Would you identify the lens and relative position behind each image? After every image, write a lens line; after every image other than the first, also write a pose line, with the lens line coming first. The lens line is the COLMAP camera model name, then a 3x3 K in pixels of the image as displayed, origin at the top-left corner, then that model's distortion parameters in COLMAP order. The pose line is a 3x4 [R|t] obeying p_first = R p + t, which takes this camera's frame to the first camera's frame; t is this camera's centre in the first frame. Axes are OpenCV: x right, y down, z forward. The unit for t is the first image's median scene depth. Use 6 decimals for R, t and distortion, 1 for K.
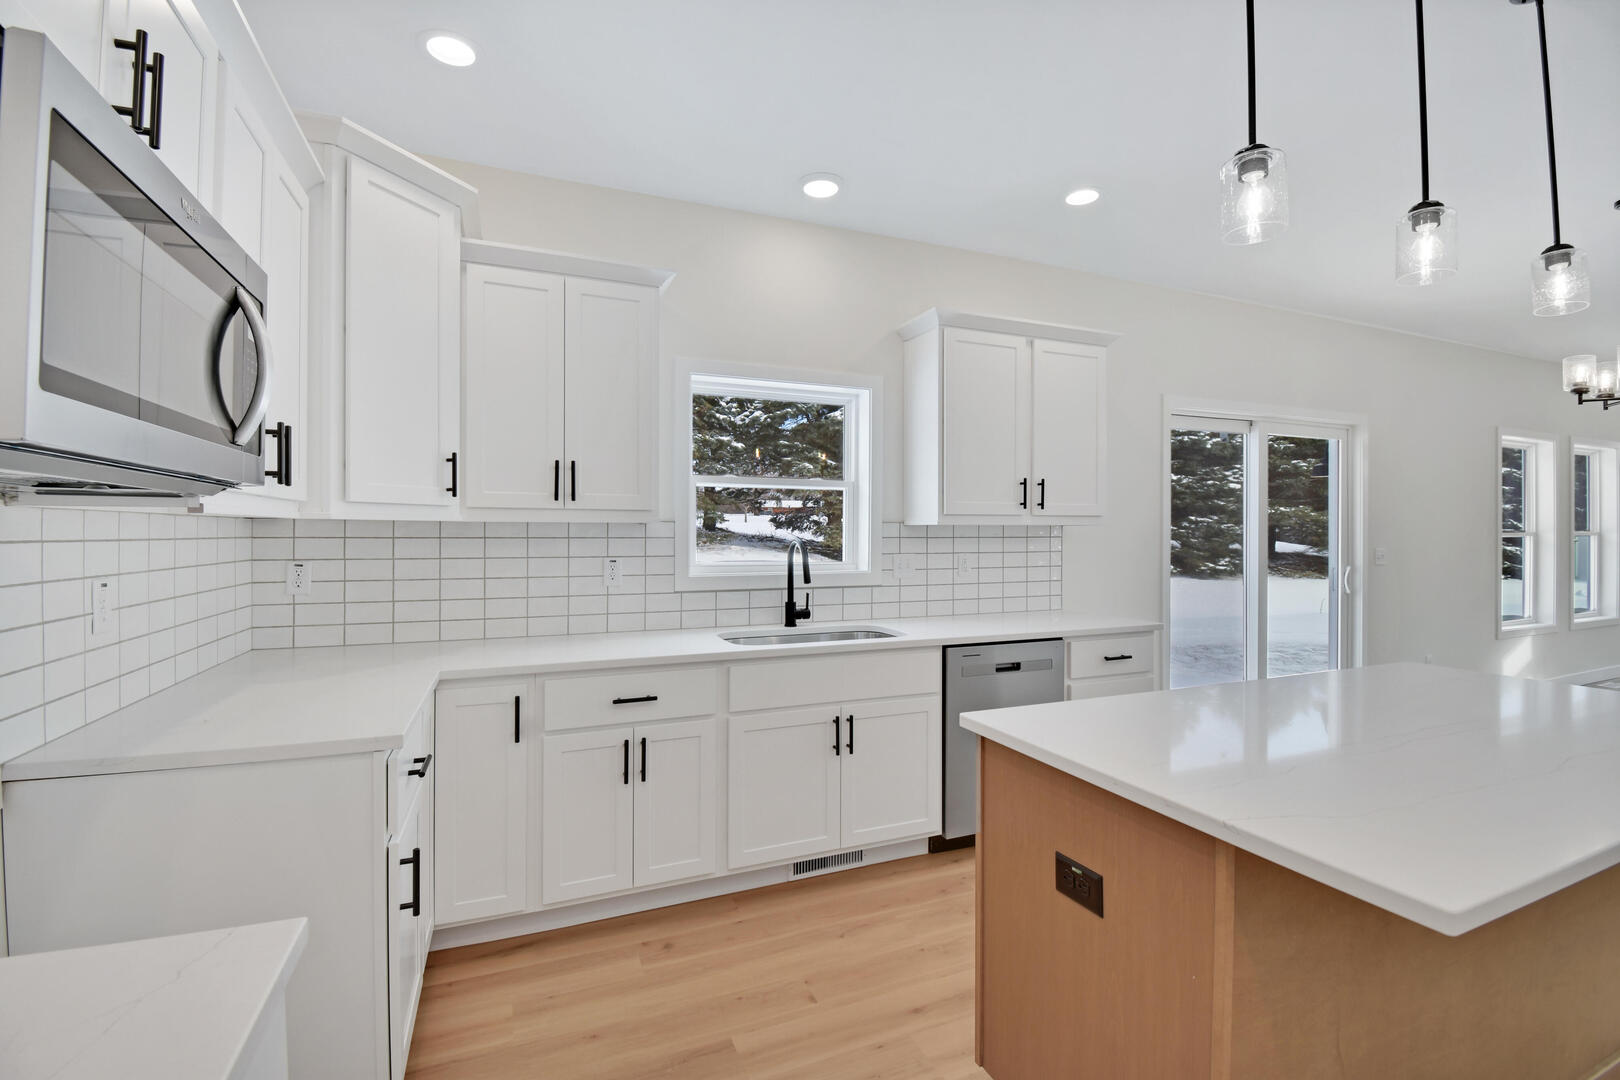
lens RADIAL K [[720.9, 0, 813.8], [0, 720.9, 532.0], [0, 0, 1]] dist [-0.020507, 0.000665]
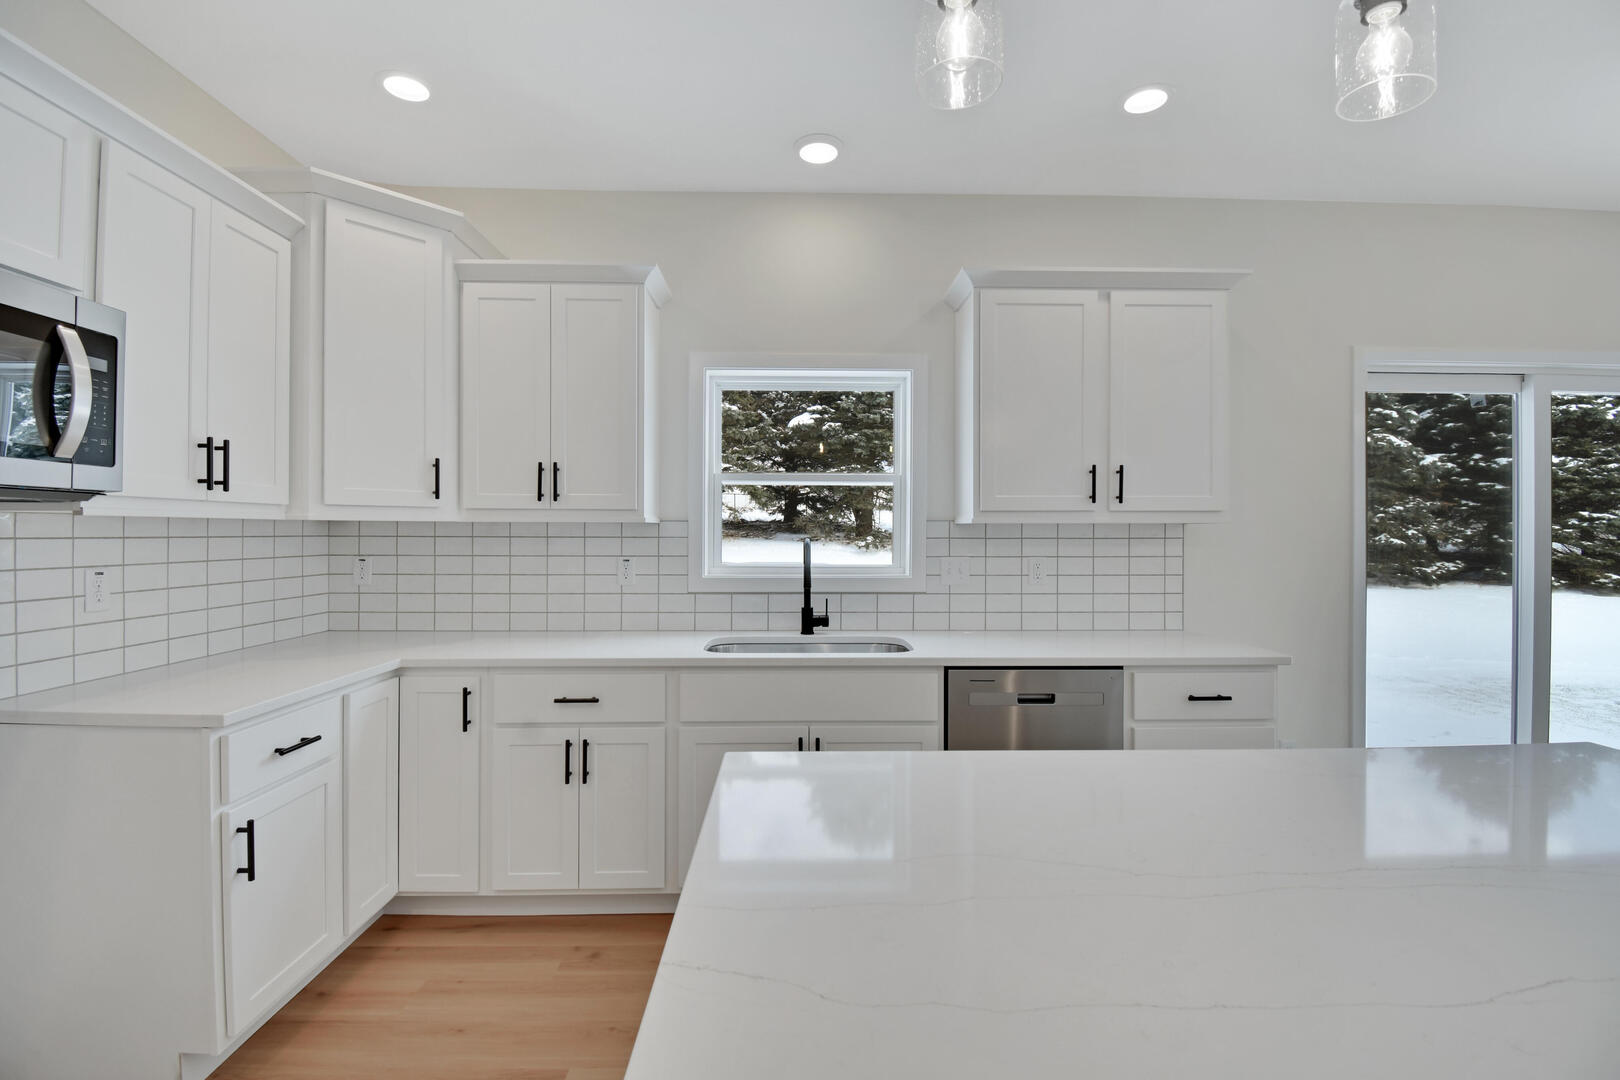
lens RADIAL K [[720.9, 0, 811.0], [0, 720.9, 531.5], [0, 0, 1]] dist [-0.020507, 0.000665]
pose [[0.930759, -0.000104, -0.365633, 0.354524], [-0.000364, 0.999999, -0.001212, 0.000971], [0.365633, 0.001261, 0.930758, 0.165433]]
